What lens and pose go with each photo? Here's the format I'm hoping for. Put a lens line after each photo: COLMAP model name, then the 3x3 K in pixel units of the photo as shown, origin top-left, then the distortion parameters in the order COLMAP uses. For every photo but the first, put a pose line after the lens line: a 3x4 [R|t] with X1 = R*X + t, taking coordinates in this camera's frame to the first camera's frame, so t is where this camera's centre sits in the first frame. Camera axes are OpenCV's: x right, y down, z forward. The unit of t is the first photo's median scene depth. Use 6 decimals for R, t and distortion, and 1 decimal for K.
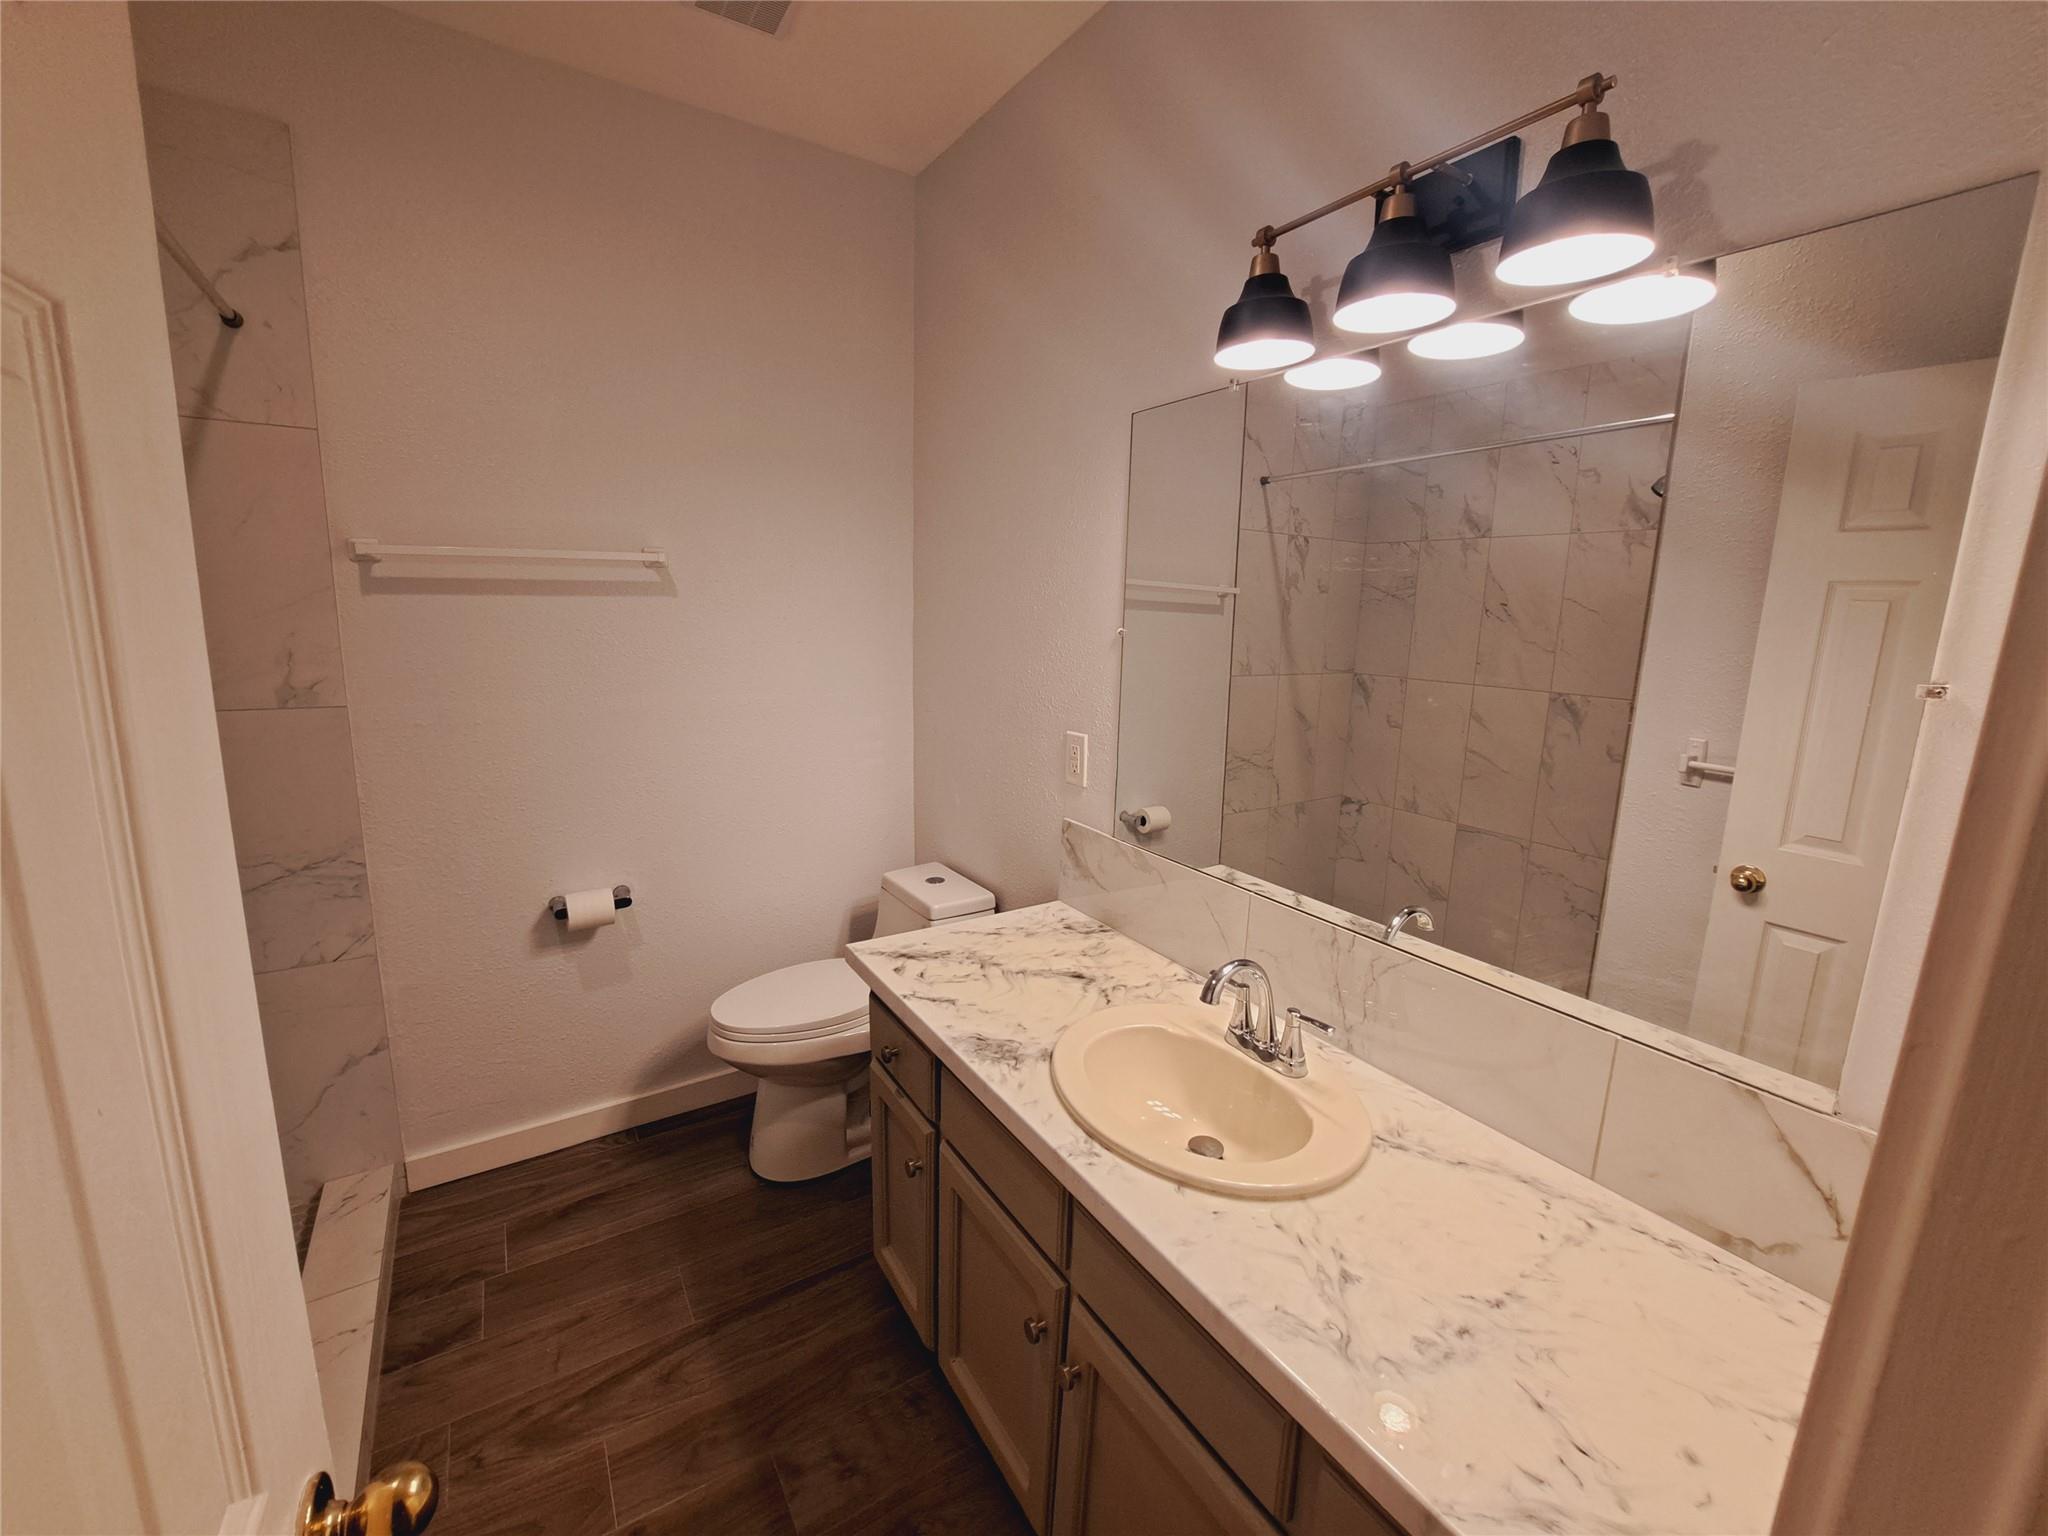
lens RADIAL K [[814.5, 0, 1037.9], [0, 814.5, 758.5], [0, 0, 1]] dist [-0.016880, -0.000096]
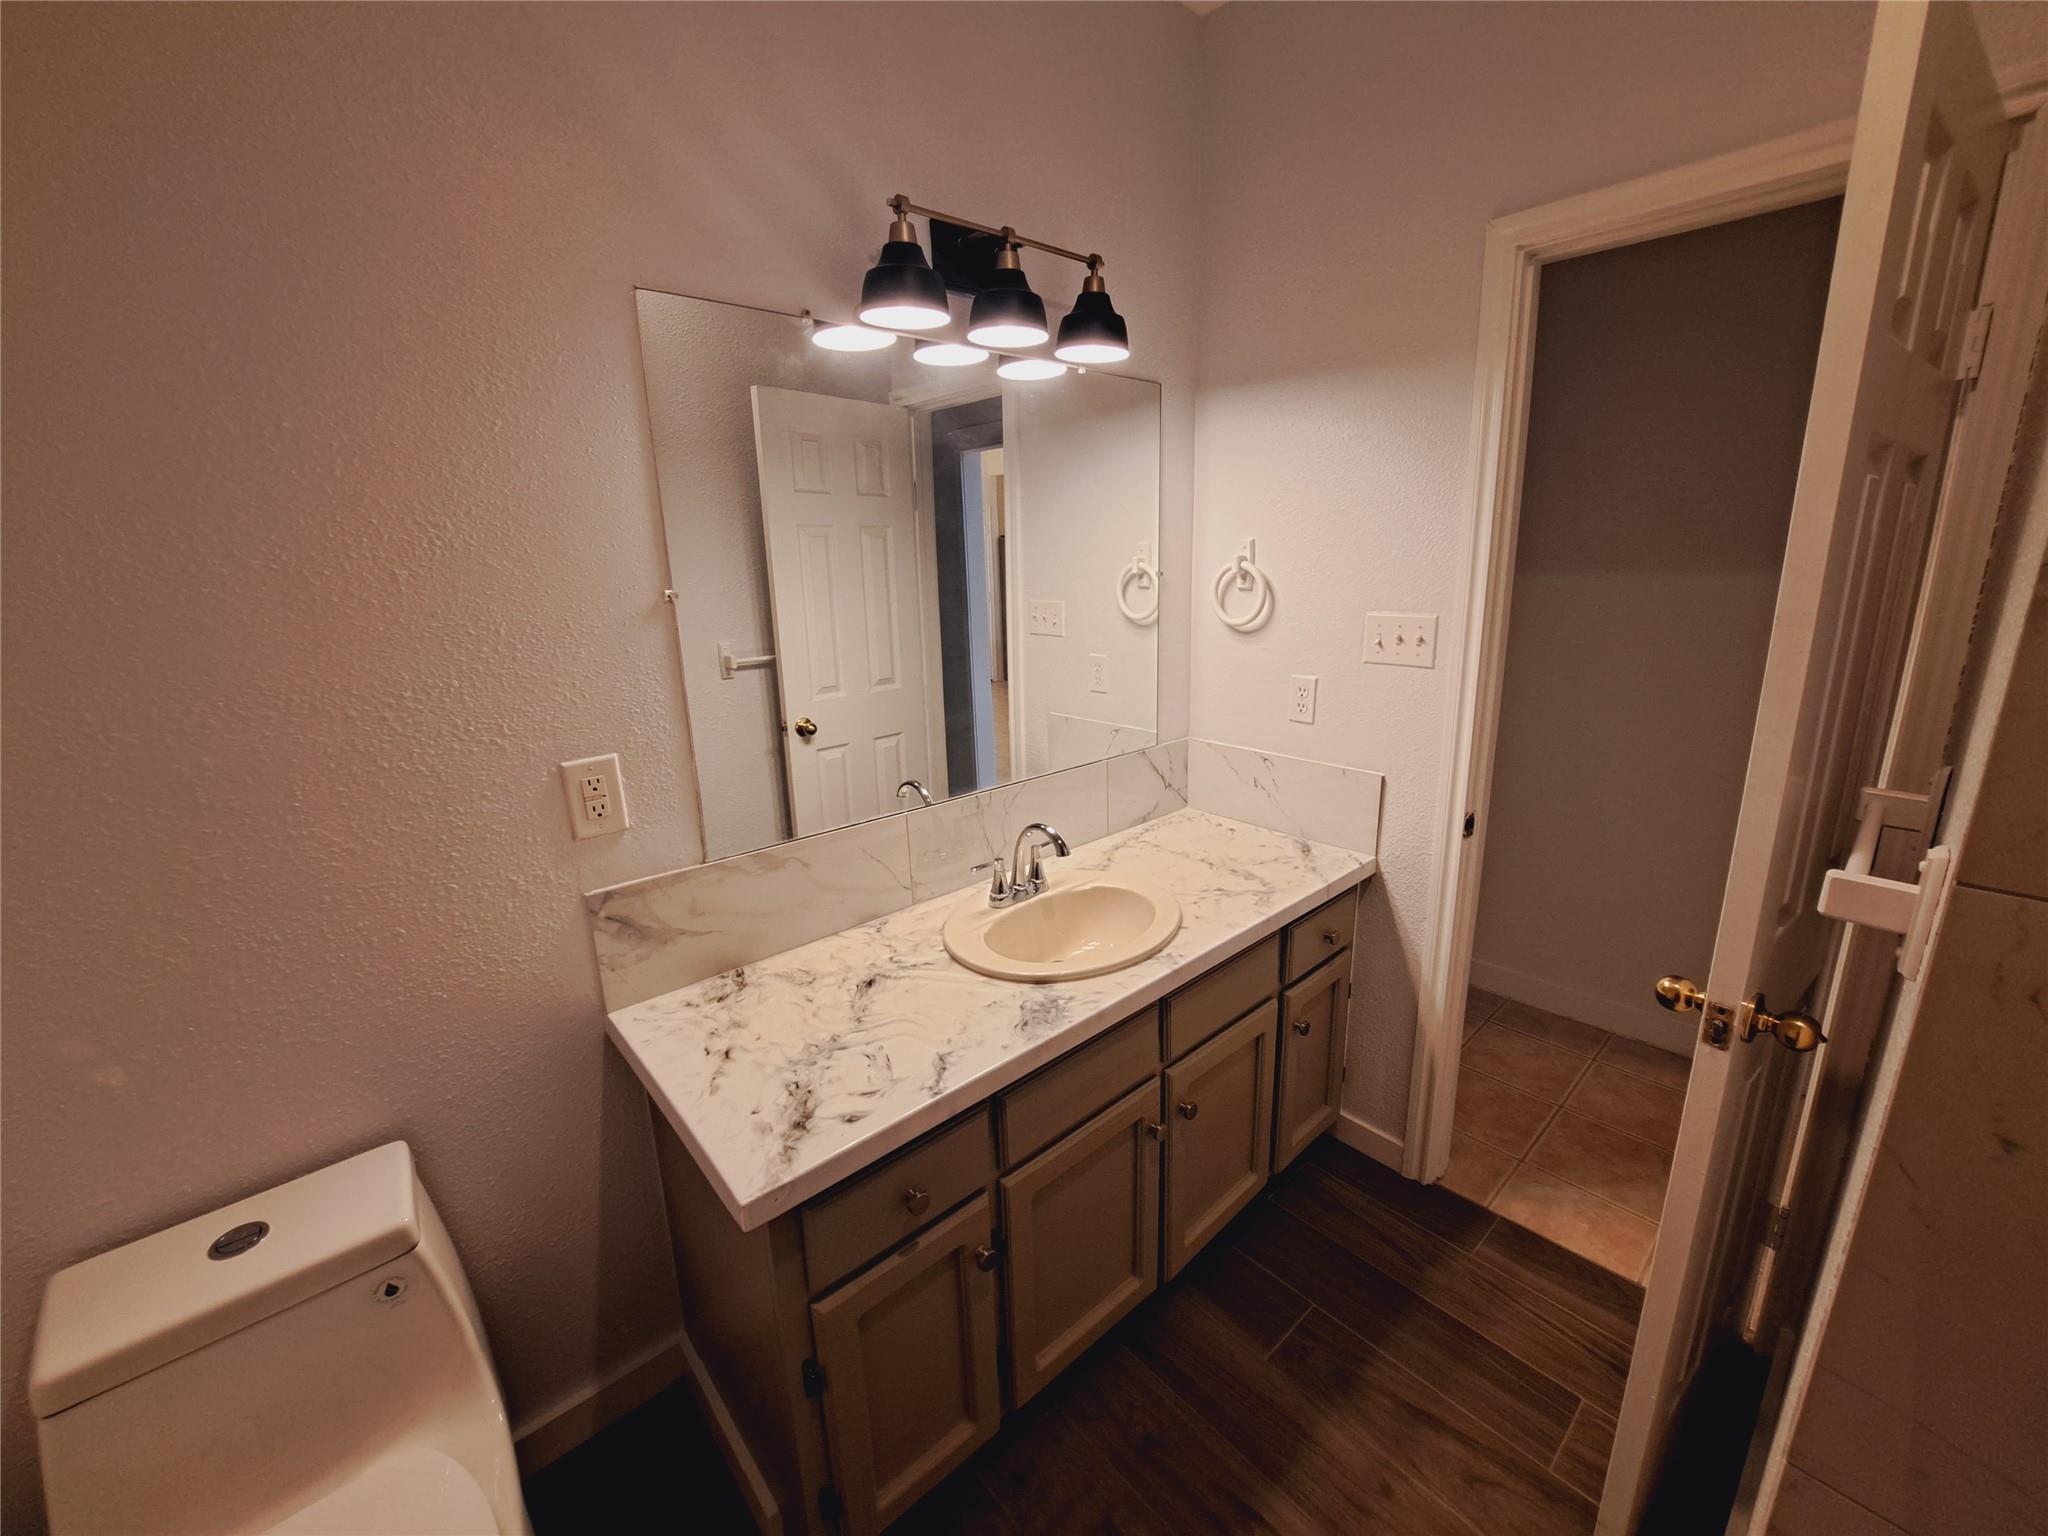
lens RADIAL K [[814.5, 0, 1042.4], [0, 814.5, 763.5], [0, 0, 1]] dist [-0.016880, -0.000096]
pose [[-0.154129, -0.274961, 0.949021, -0.737095], [0.189943, 0.934337, 0.301555, -0.181761], [-0.969621, 0.226739, -0.091781, 0.828509]]
